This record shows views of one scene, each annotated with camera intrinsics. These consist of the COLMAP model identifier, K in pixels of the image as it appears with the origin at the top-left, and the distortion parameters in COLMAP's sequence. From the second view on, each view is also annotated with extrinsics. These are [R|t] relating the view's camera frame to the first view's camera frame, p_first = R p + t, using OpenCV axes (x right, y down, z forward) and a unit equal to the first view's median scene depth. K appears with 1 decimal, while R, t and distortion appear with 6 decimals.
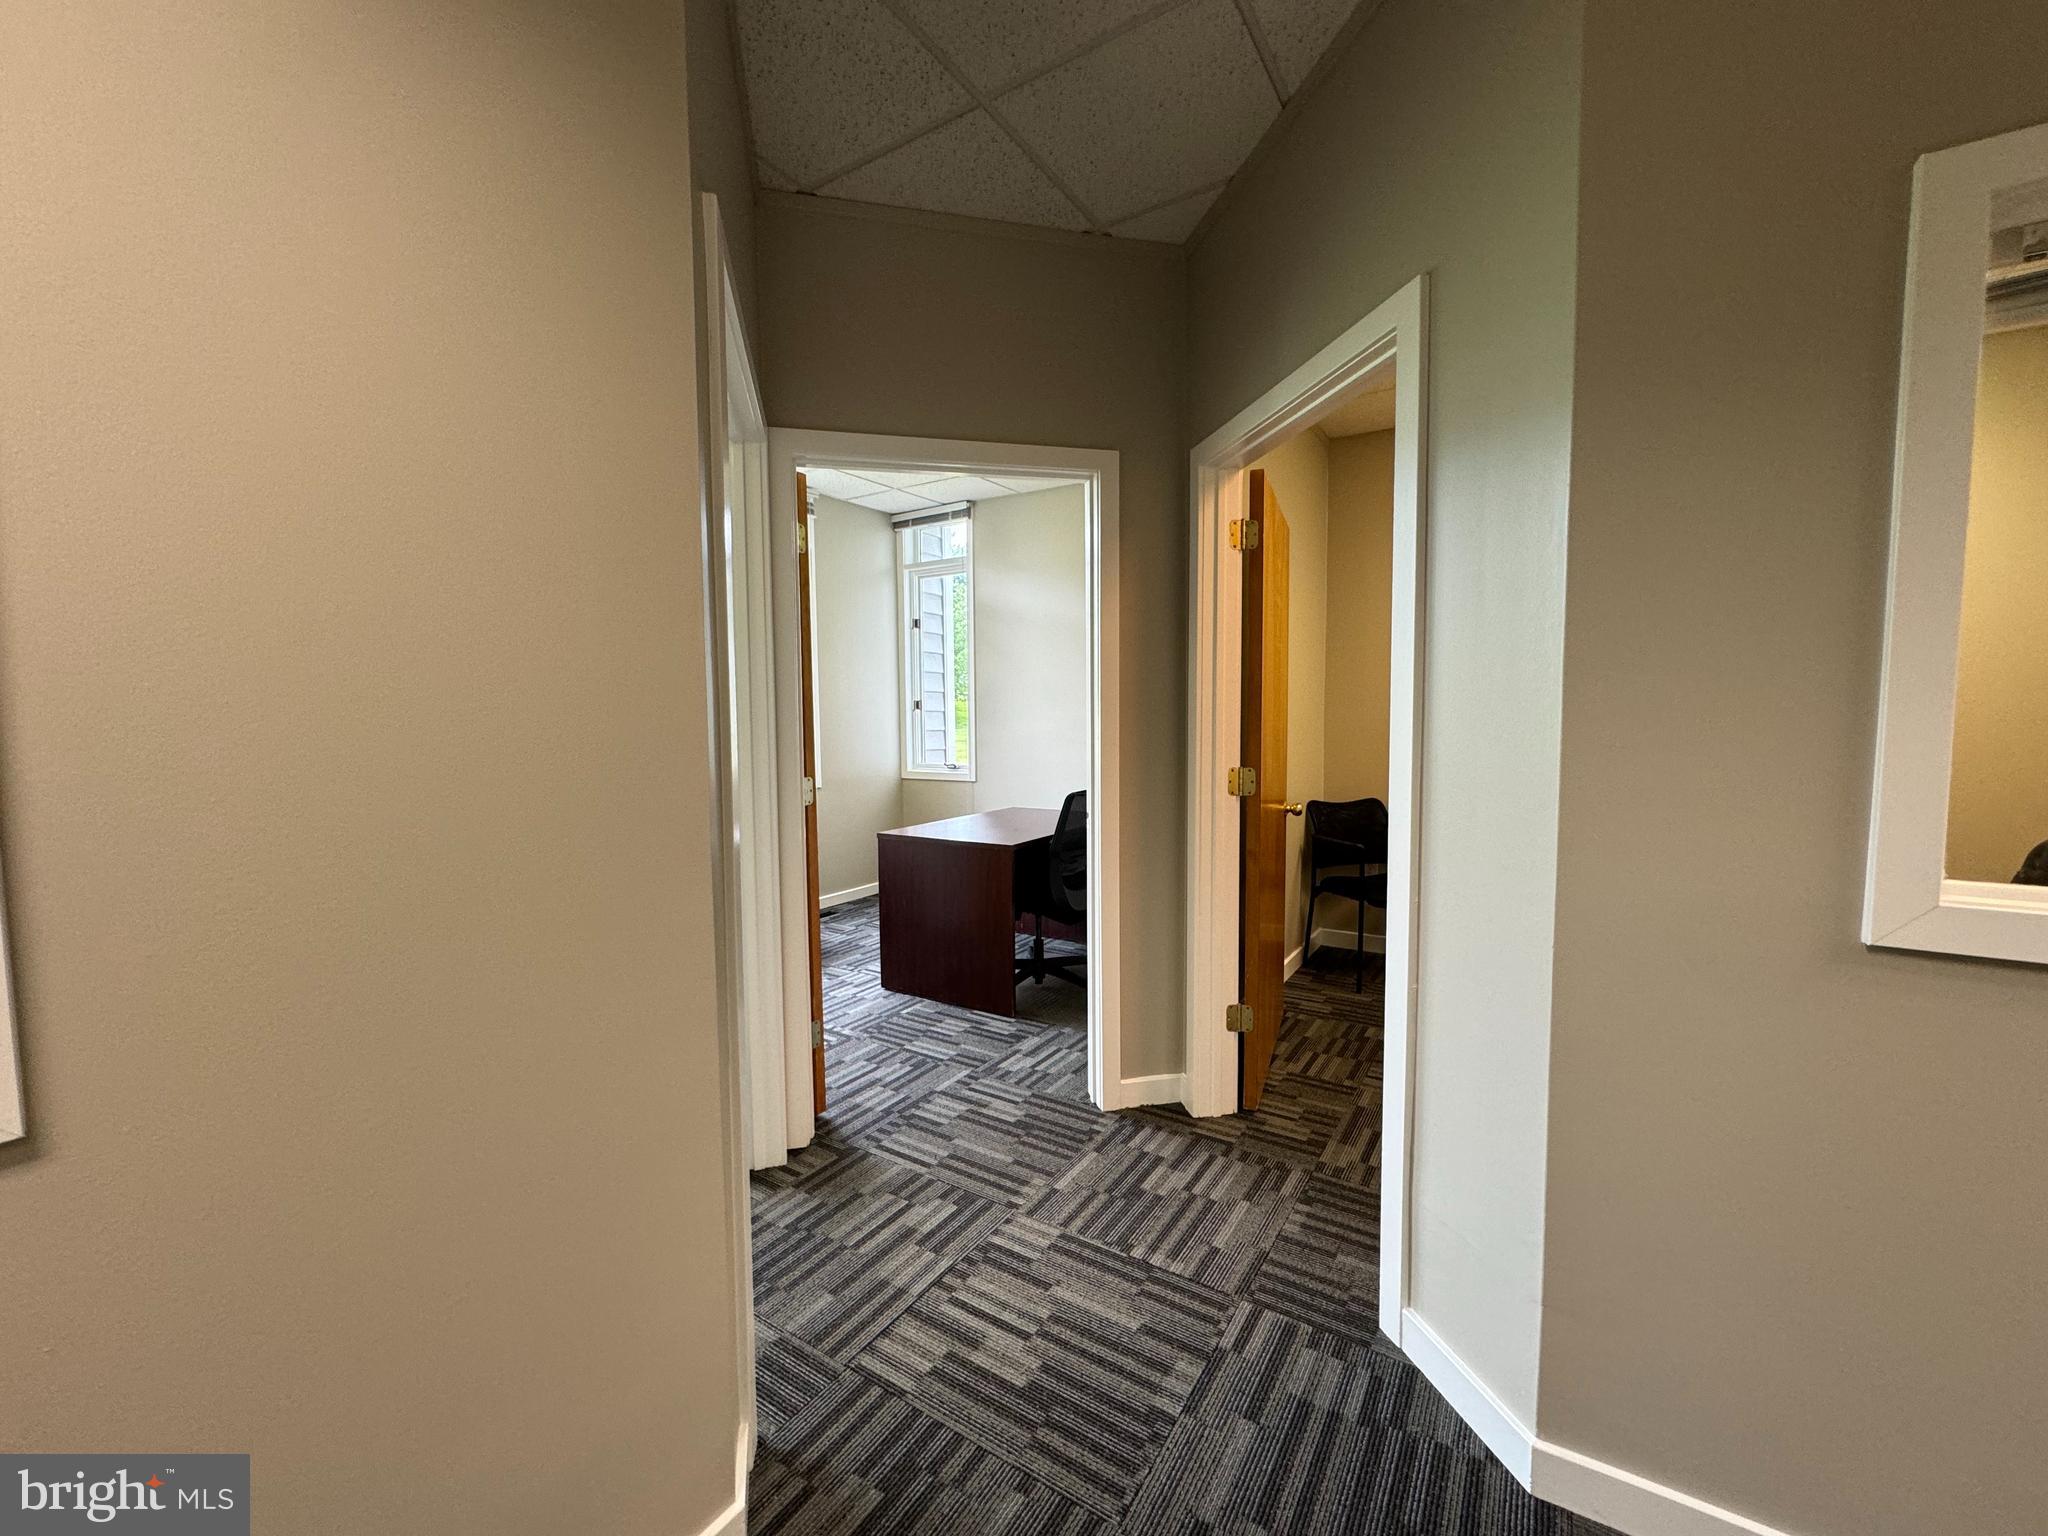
lens RADIAL K [[820.7, 0, 1024.6], [0, 820.7, 767.5], [0, 0, 1]] dist [-0.003627, 0.000081]
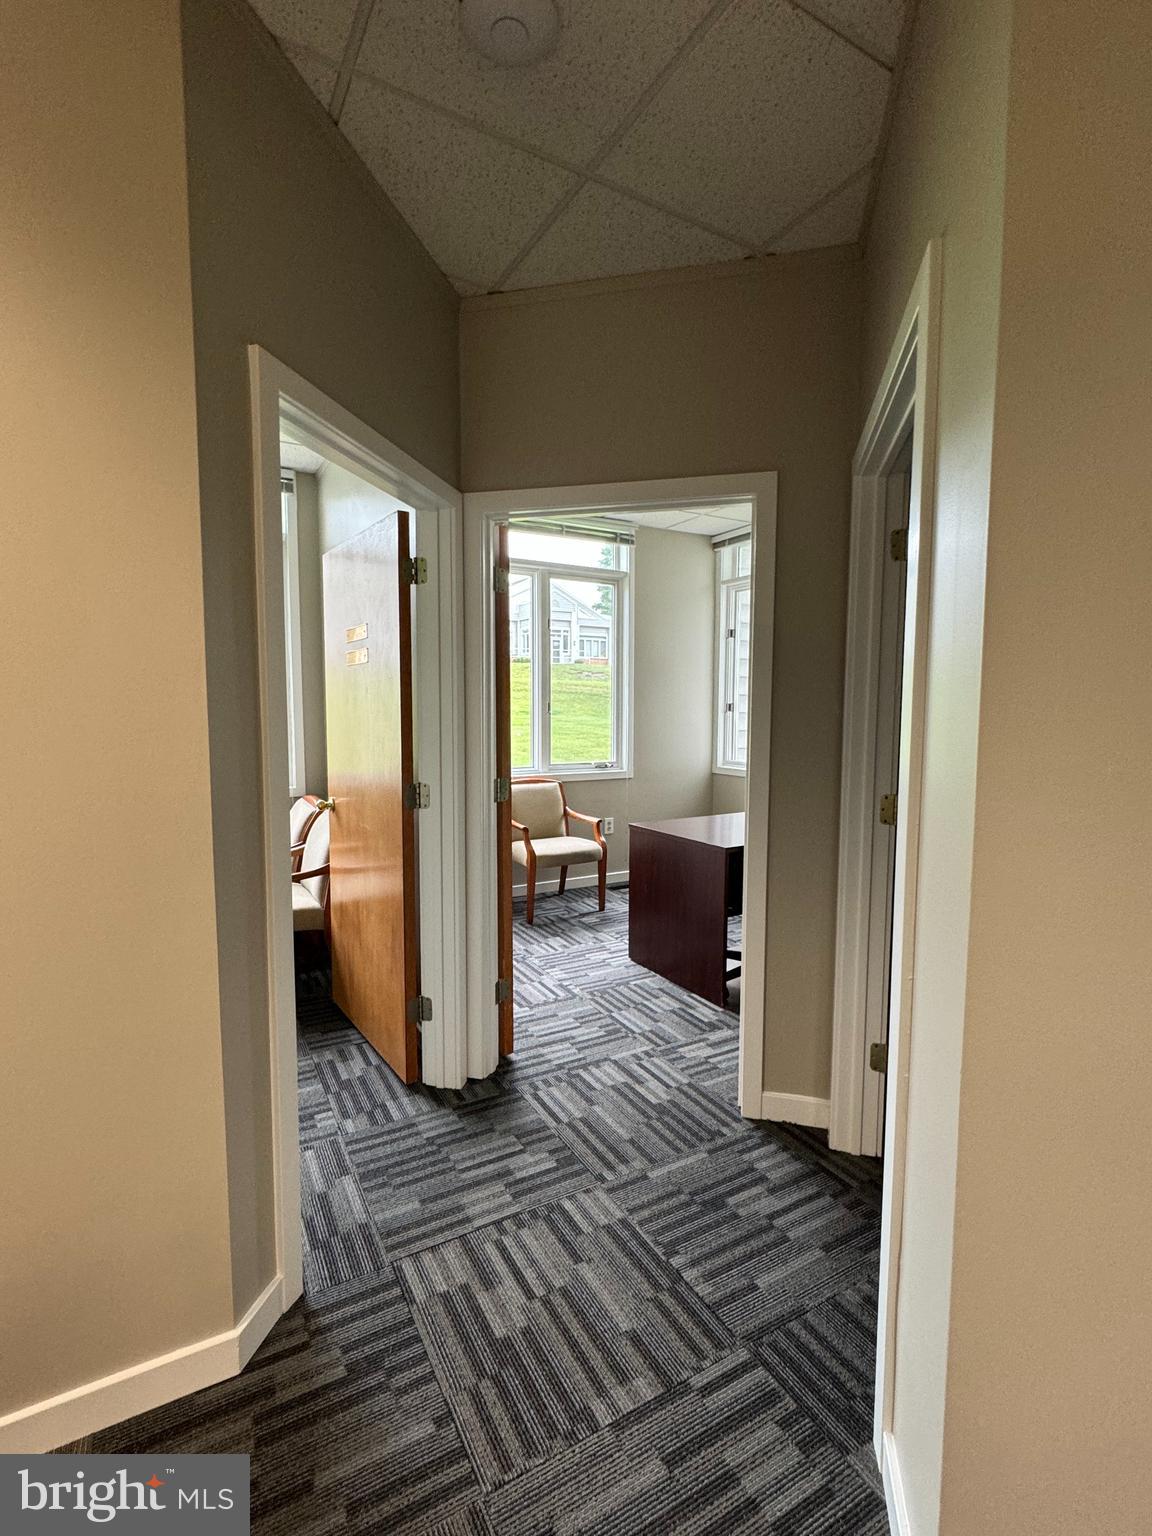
lens RADIAL K [[716.9, 0, 575.7], [0, 716.9, 768.8], [0, 0, 1]] dist [-0.002828, 0.000584]
pose [[0.886989, 0.052656, -0.458779, 0.405511], [-0.041120, 0.998537, 0.035107, -0.057630], [0.459957, -0.012275, 0.887856, 0.141476]]
